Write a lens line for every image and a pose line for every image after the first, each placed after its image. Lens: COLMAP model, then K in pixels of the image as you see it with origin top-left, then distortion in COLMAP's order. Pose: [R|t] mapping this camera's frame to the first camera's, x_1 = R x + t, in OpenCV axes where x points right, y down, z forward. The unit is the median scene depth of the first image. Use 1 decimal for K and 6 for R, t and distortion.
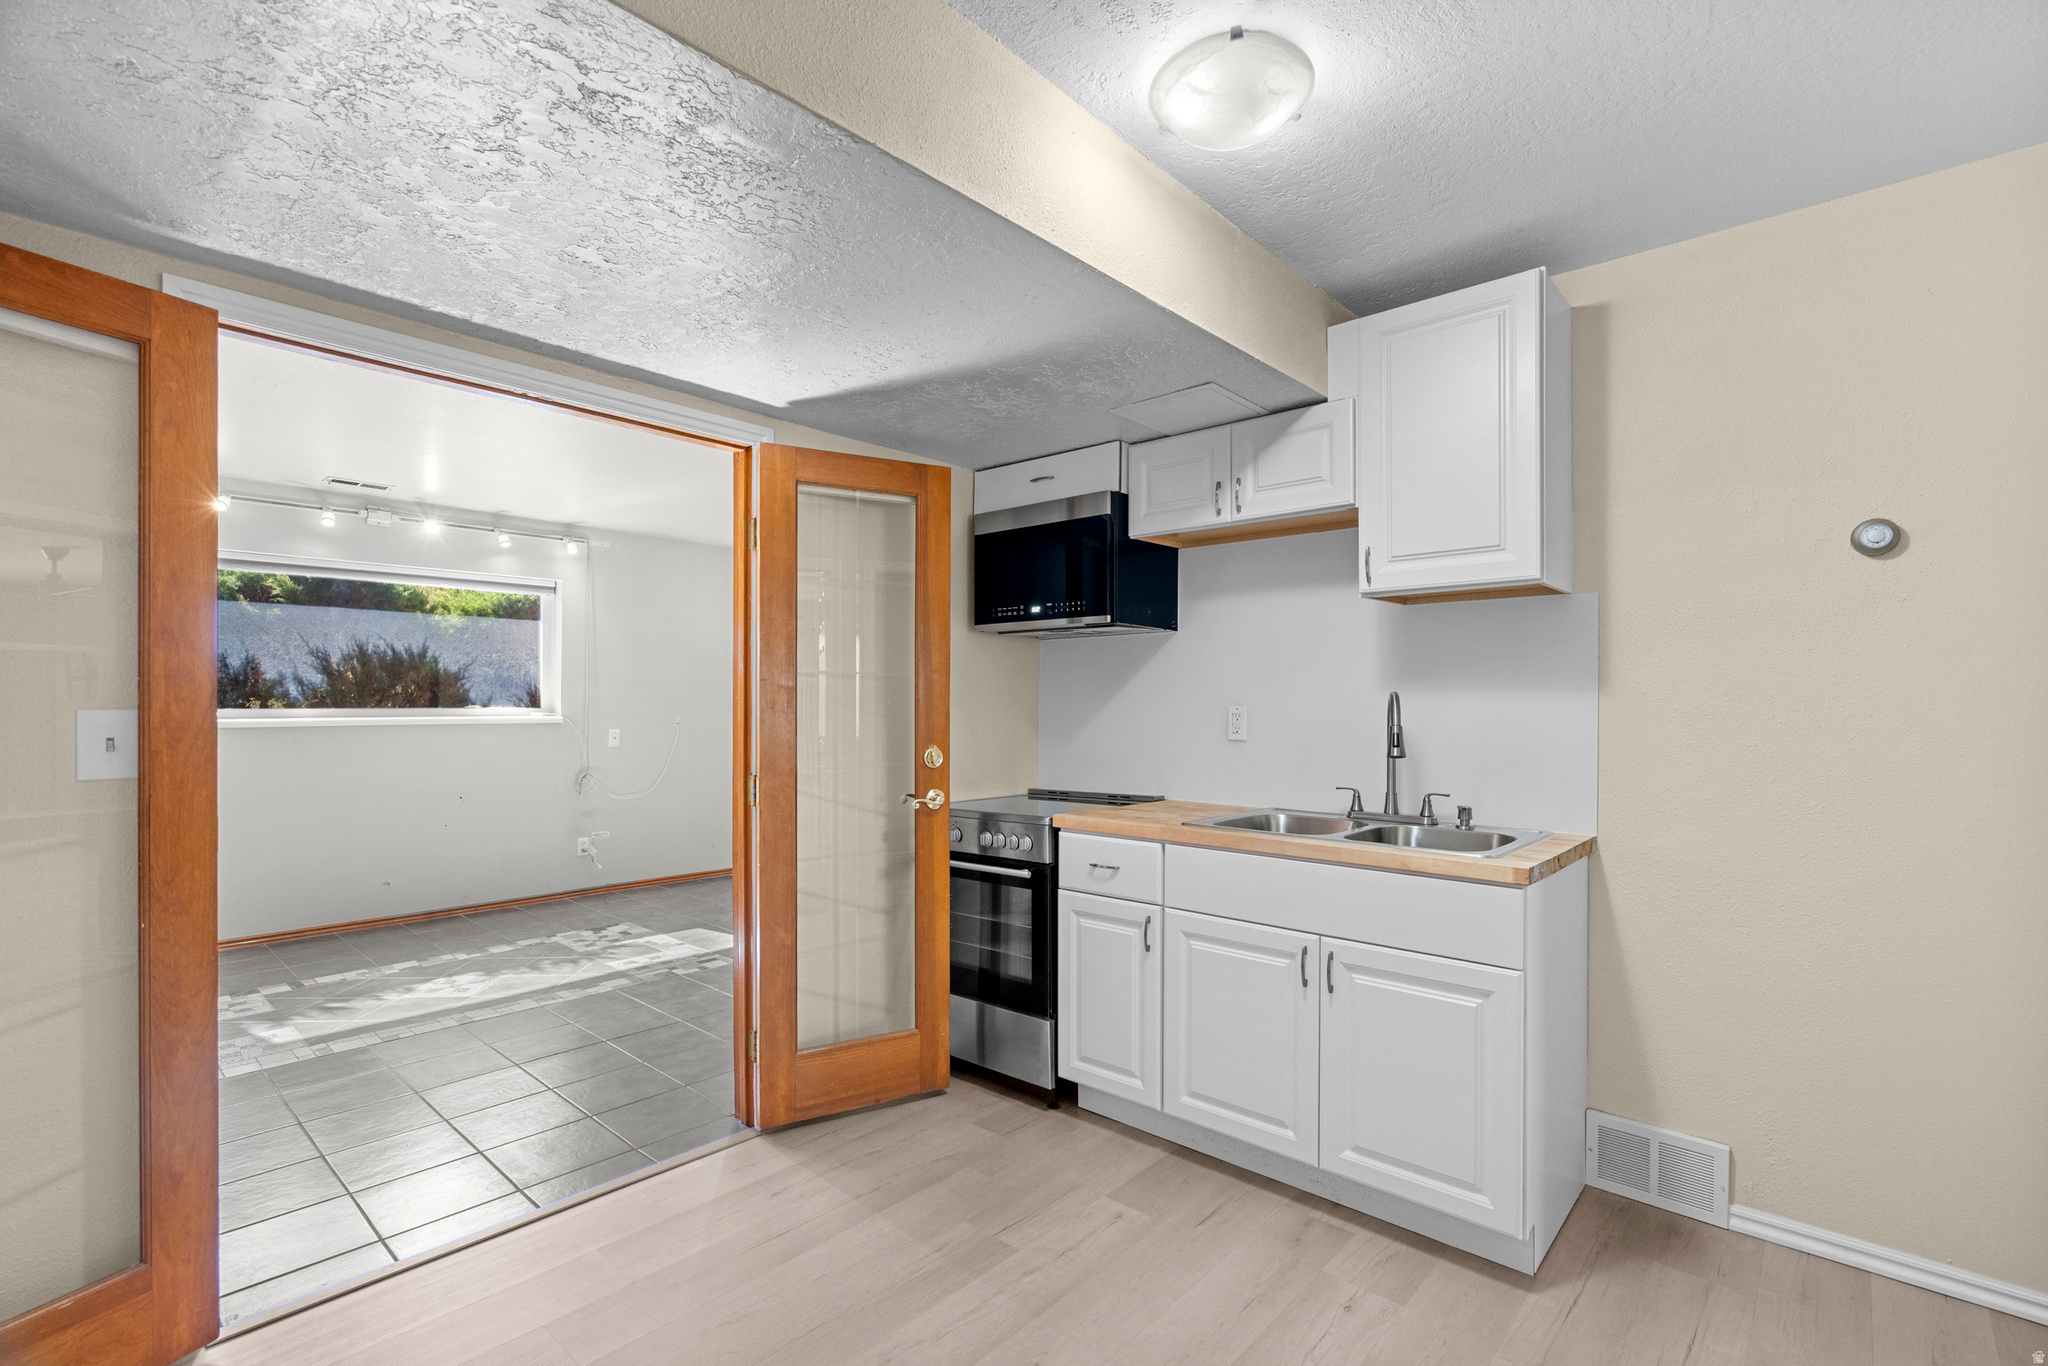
lens RADIAL K [[930.9, 0, 1029.0], [0, 930.9, 705.0], [0, 0, 1]] dist [-0.003481, 0.000973]
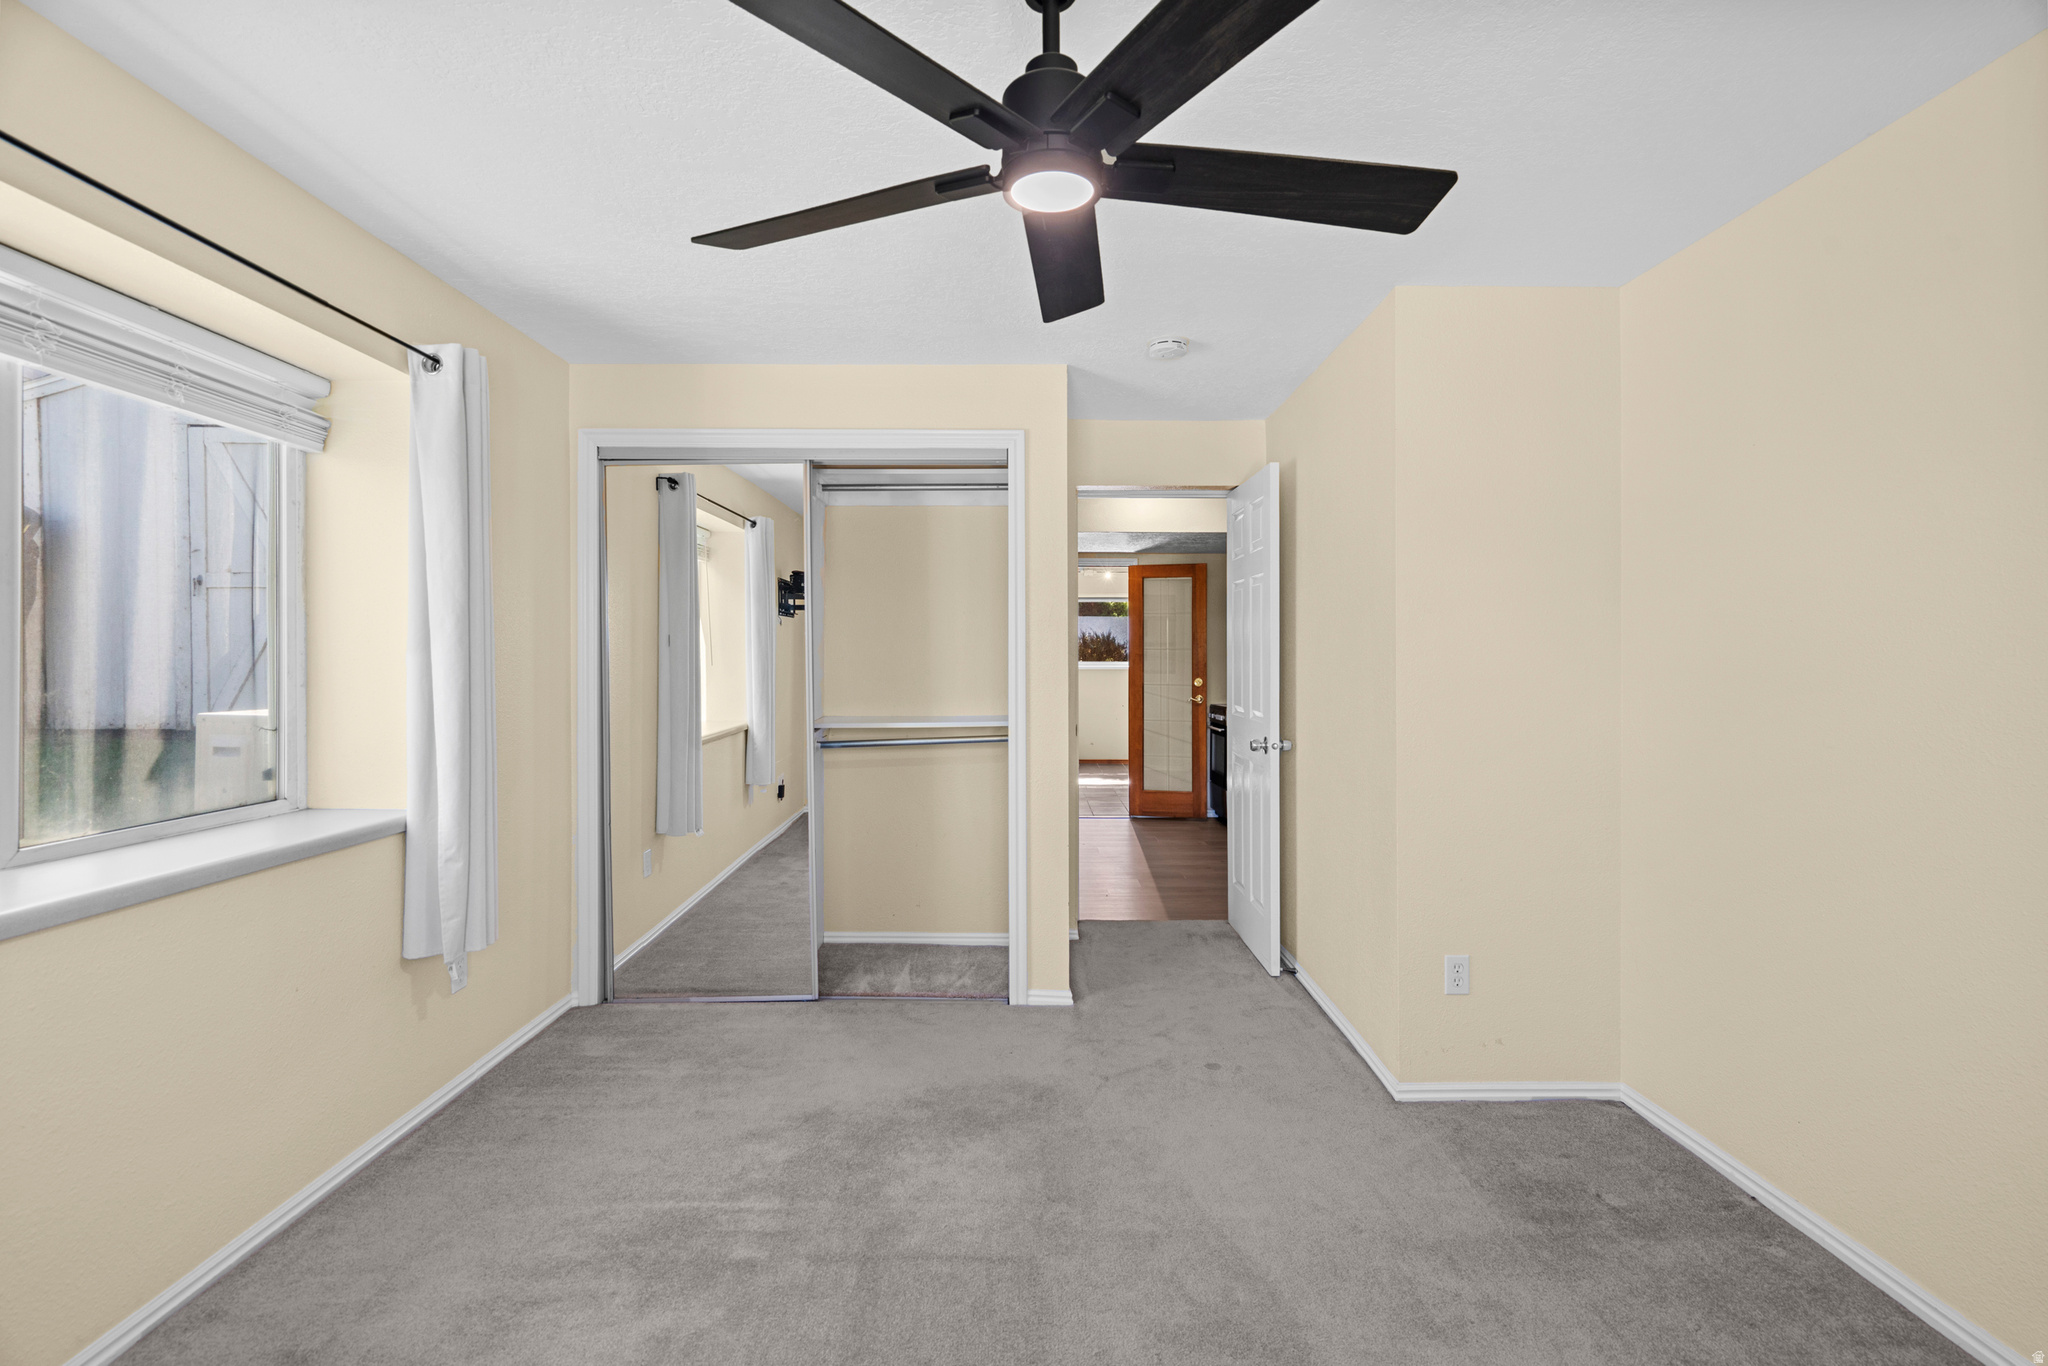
lens RADIAL K [[930.9, 0, 1028.9], [0, 930.9, 666.3], [0, 0, 1]] dist [-0.003481, 0.000973]
pose [[0.676364, 0.001697, -0.736565, 0.834735], [0.004293, 0.999971, 0.006246, -0.002105], [0.736555, -0.007386, 0.676338, -0.588125]]
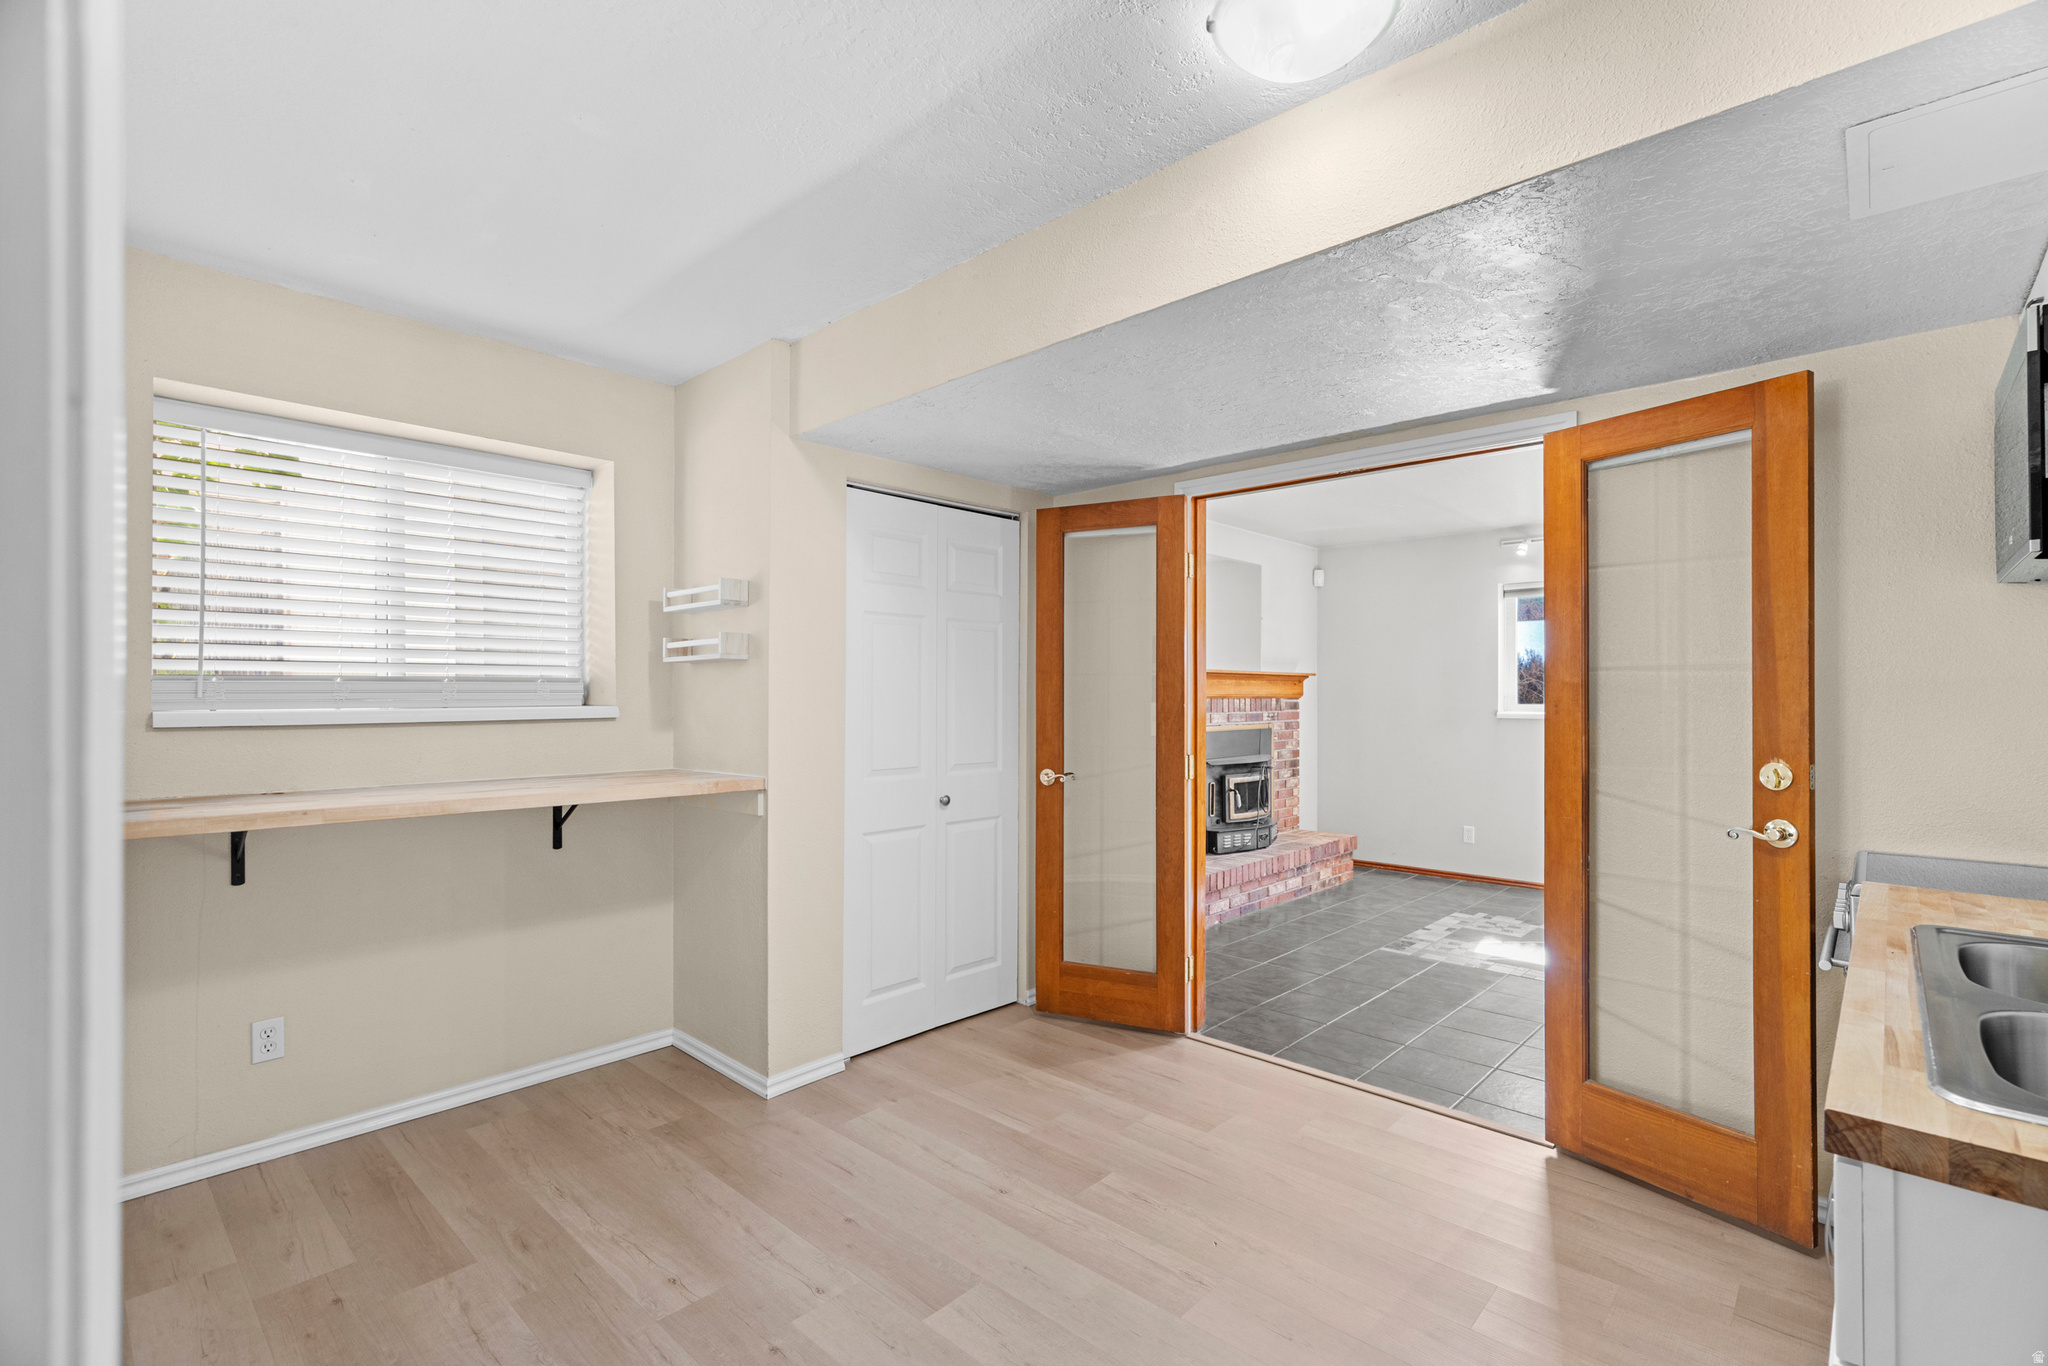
lens RADIAL K [[930.9, 0, 1027.1], [0, 930.9, 688.0], [0, 0, 1]] dist [-0.003481, 0.000973]
pose [[-0.017012, -0.009731, -0.999808, 0.375854], [-0.002175, 0.999951, -0.009695, -0.002392], [0.999853, 0.002010, -0.017033, 0.255636]]
